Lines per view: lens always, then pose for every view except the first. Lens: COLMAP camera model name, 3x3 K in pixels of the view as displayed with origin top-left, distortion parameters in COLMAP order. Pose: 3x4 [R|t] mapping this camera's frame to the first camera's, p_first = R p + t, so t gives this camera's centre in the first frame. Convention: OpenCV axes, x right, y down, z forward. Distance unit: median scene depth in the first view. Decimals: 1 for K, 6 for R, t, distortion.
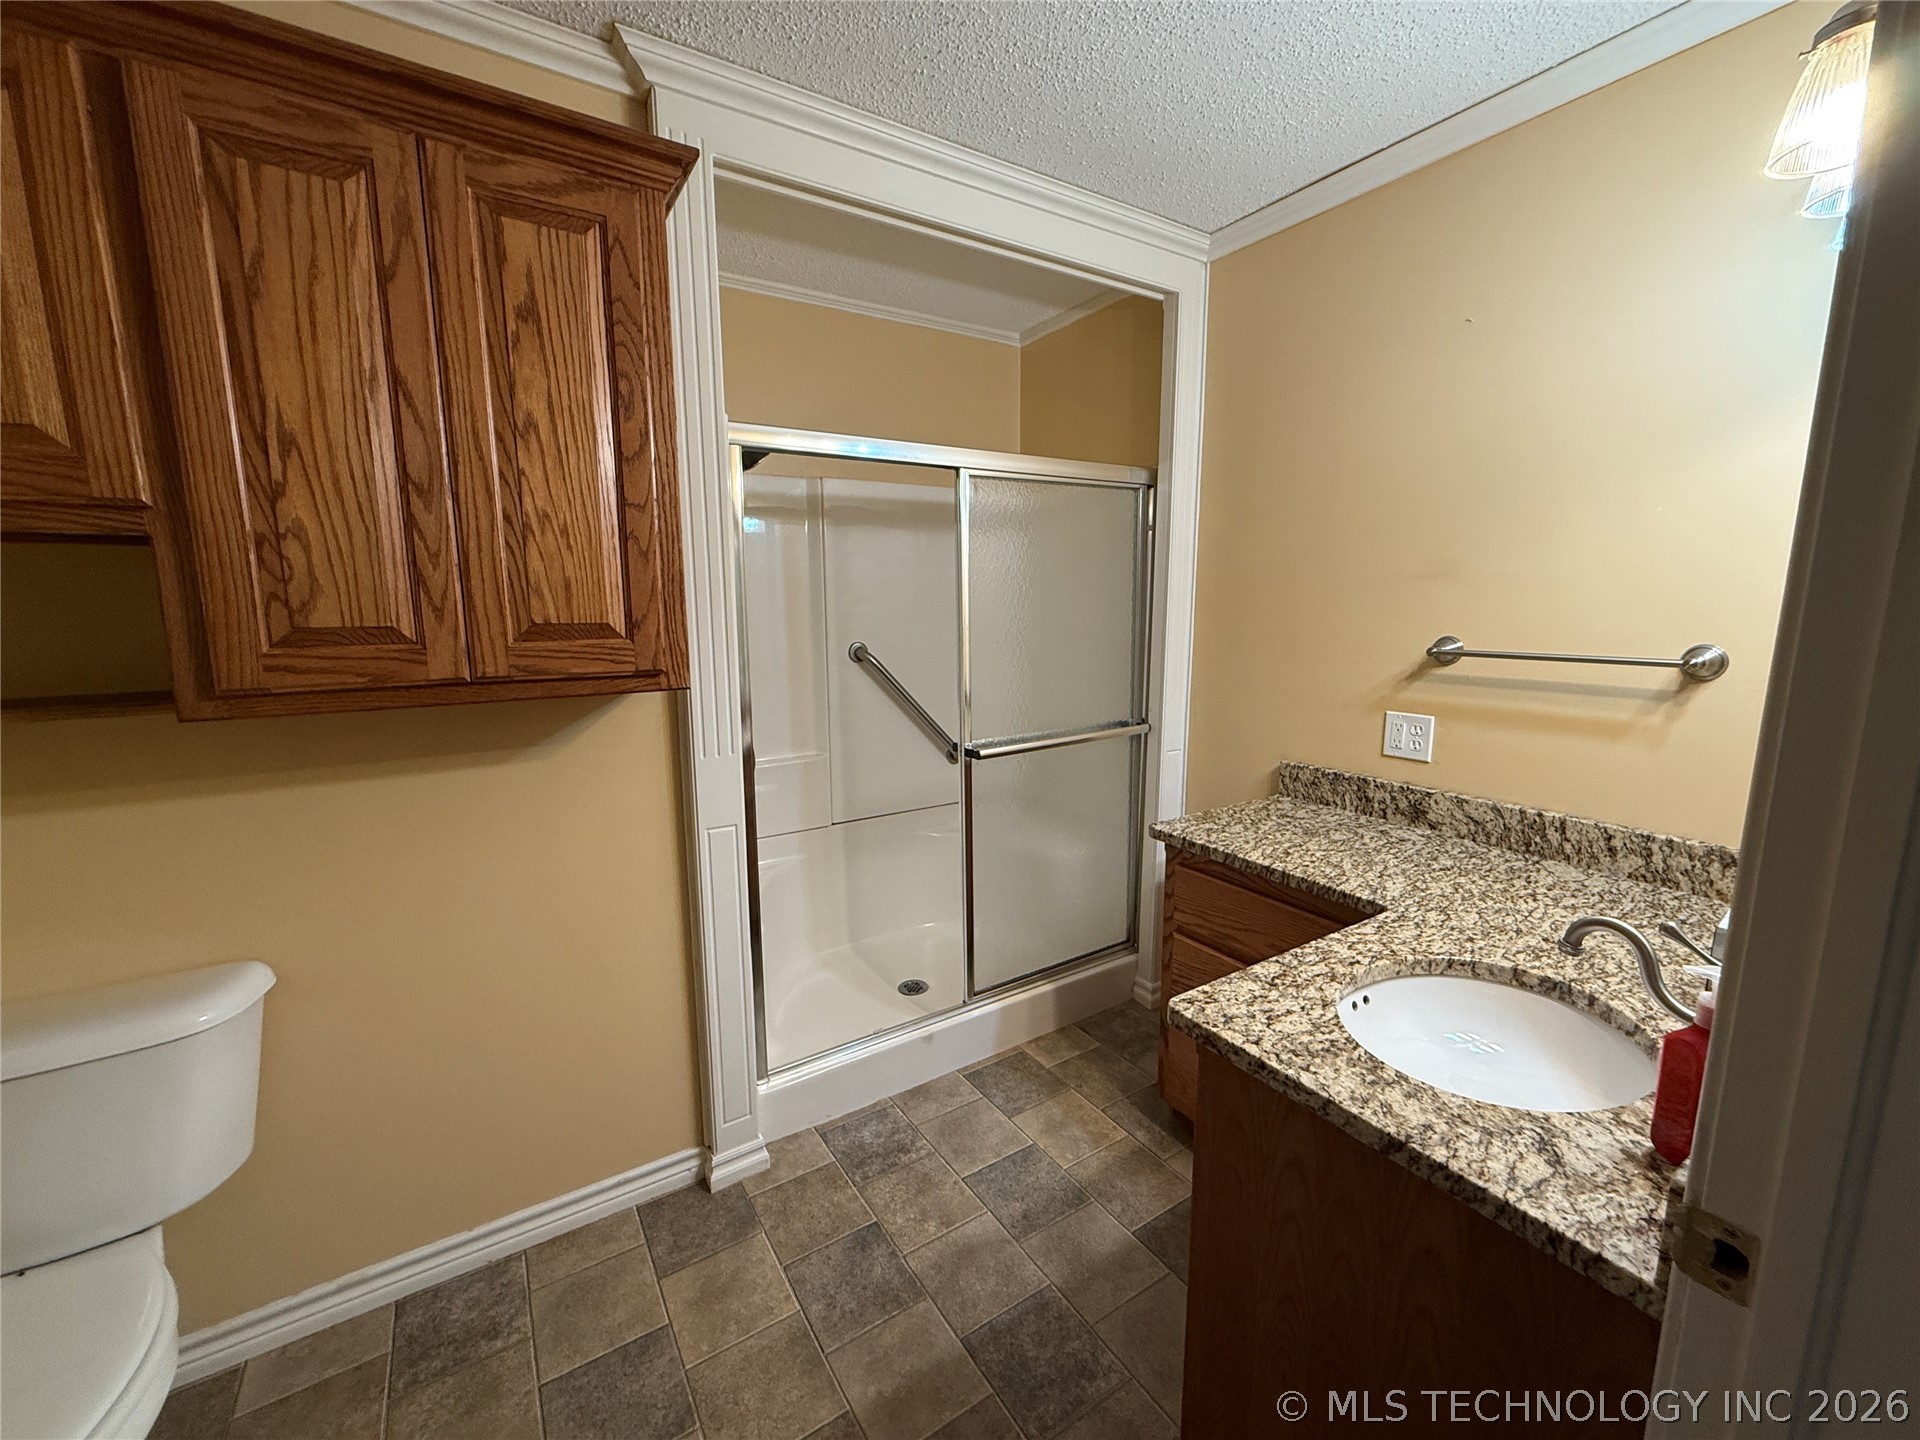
lens RADIAL K [[762.6, 0, 950.9], [0, 762.6, 717.4], [0, 0, 1]] dist [-0.000656, 0.000391]
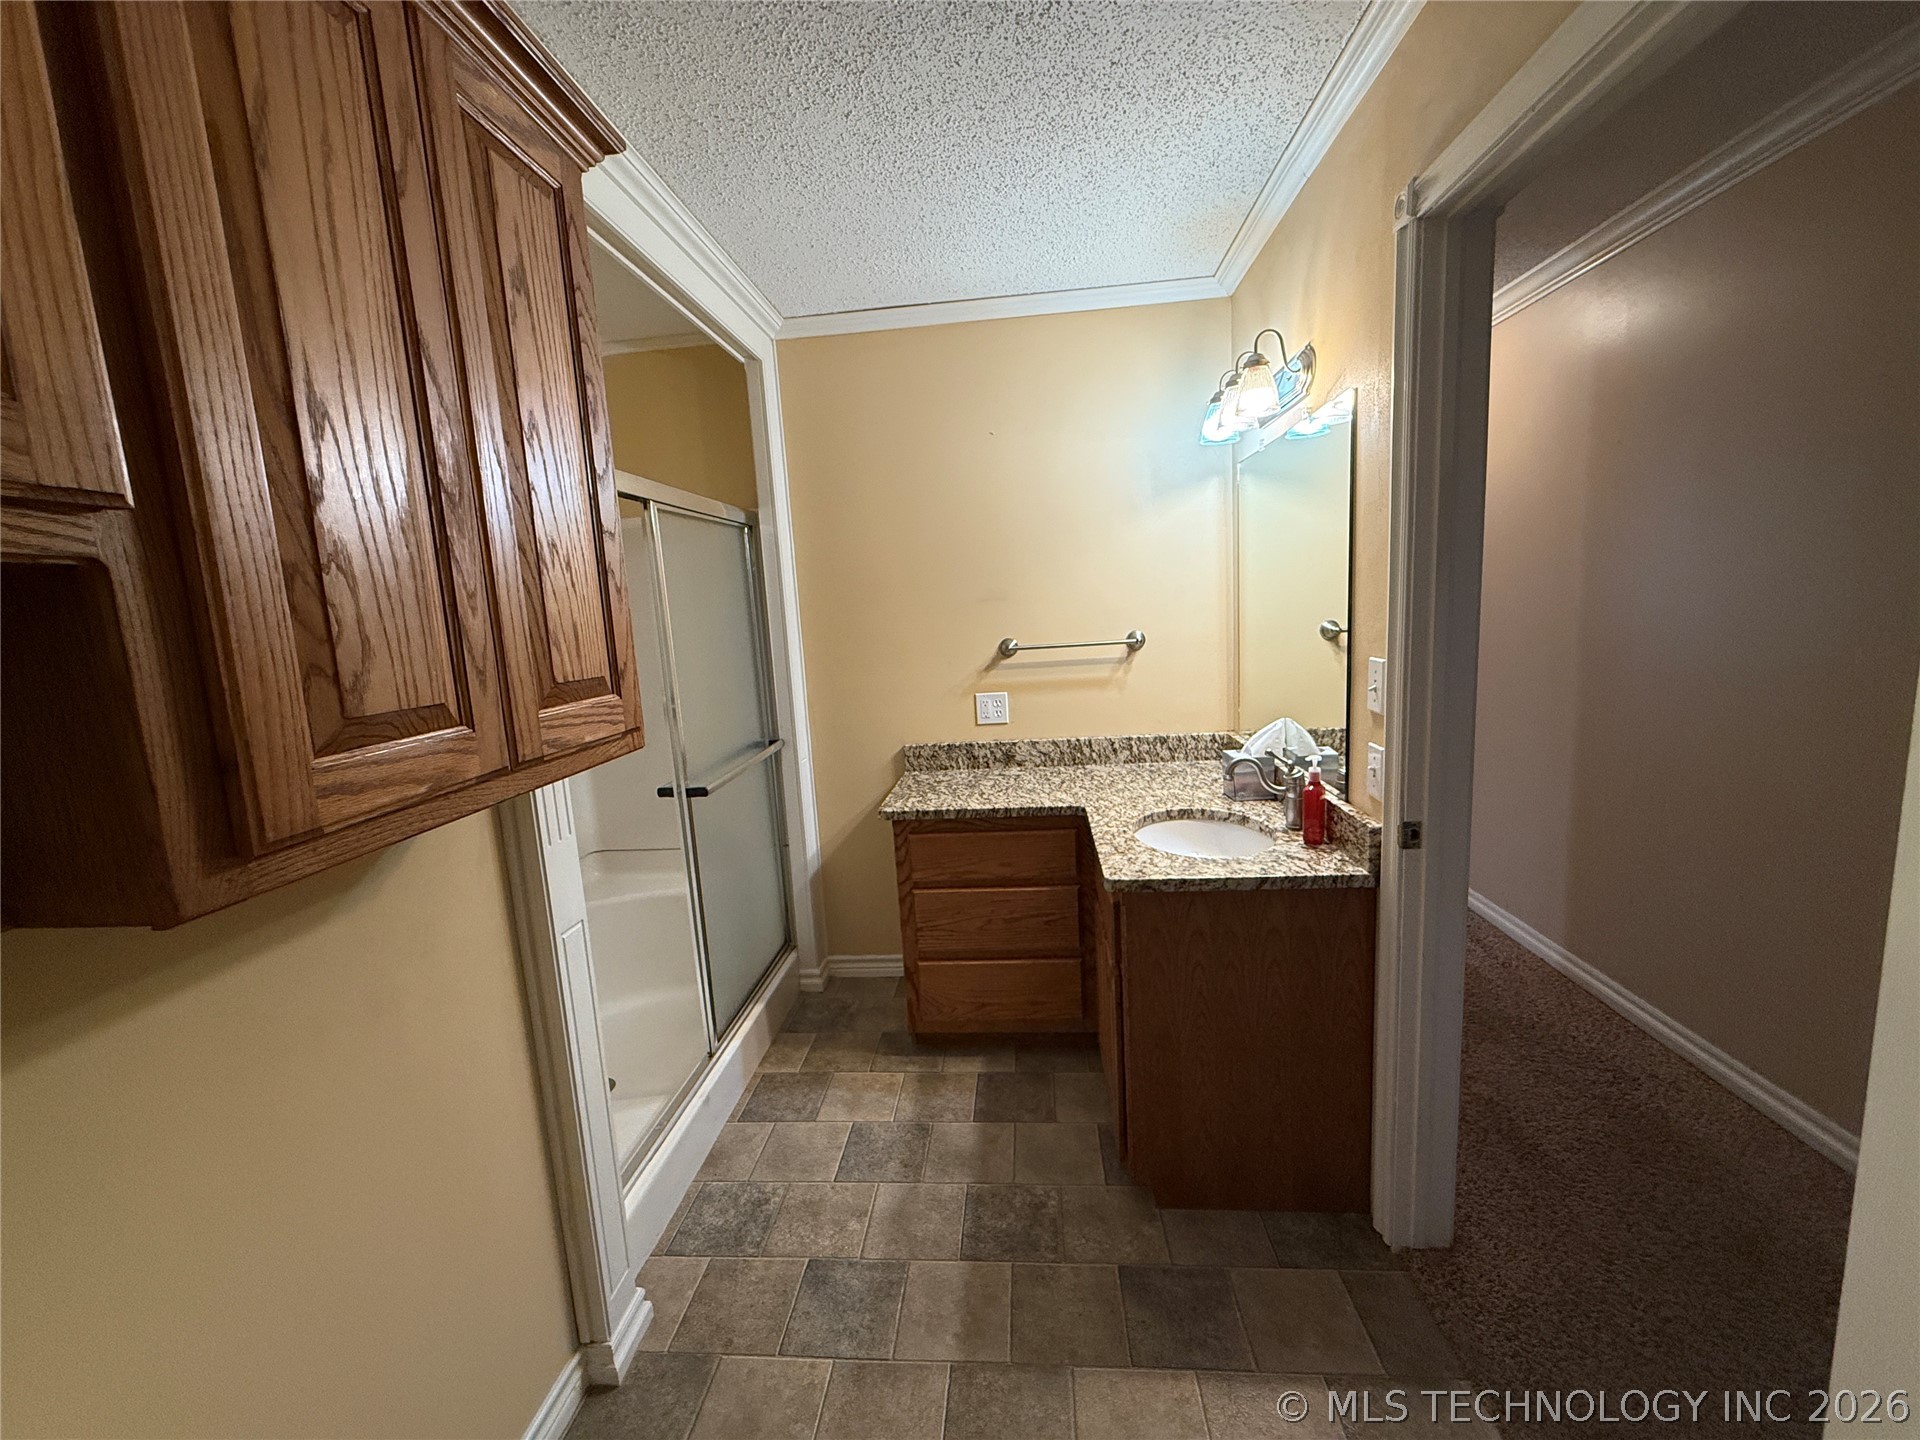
lens RADIAL K [[762.6, 0, 956.7], [0, 762.6, 715.5], [0, 0, 1]] dist [-0.000656, 0.000391]
pose [[0.610542, -0.141892, 0.779169, -0.704124], [0.176686, 0.983428, 0.040641, -0.040441], [-0.772023, 0.112855, 0.625495, 0.170323]]
